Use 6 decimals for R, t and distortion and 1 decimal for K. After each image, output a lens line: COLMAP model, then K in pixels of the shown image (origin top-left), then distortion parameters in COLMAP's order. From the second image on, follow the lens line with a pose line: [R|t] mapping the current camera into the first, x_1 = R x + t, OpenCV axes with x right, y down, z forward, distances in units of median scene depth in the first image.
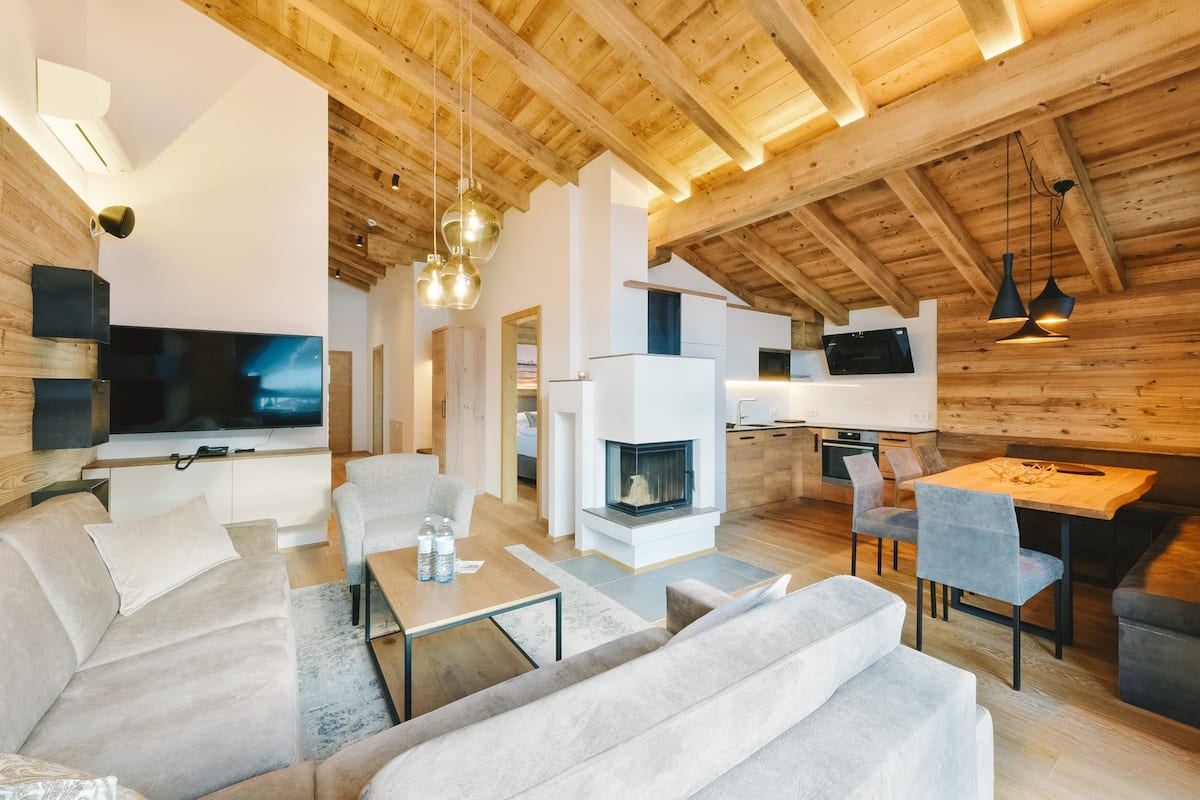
lens RADIAL K [[485.5, 0, 602.3], [0, 485.5, 394.9], [0, 0, 1]] dist [0.003967, -0.000713]
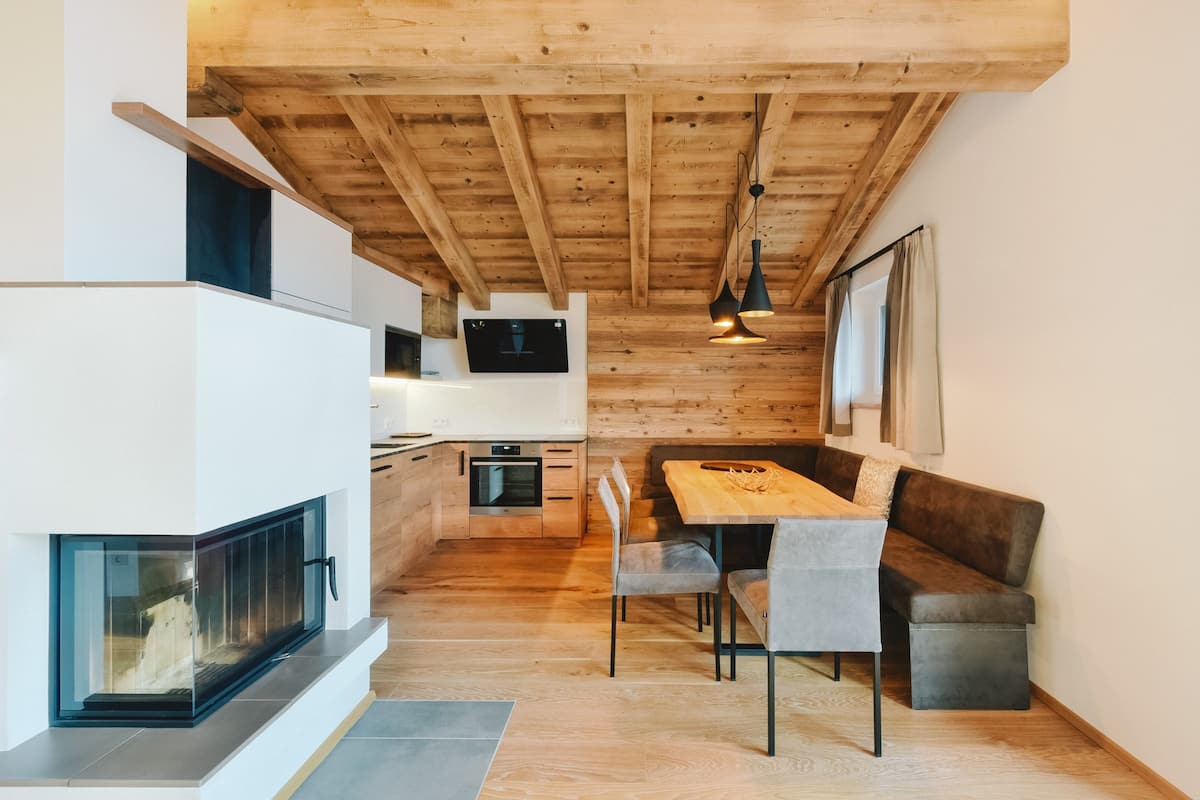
lens RADIAL K [[485.5, 0, 598.2], [0, 485.5, 397.0], [0, 0, 1]] dist [0.003967, -0.000713]
pose [[0.580272, -0.001199, 0.814422, -0.045990], [0.004062, 0.999991, -0.001422, 0.000573], [-0.814413, 0.004133, 0.580272, 0.466234]]
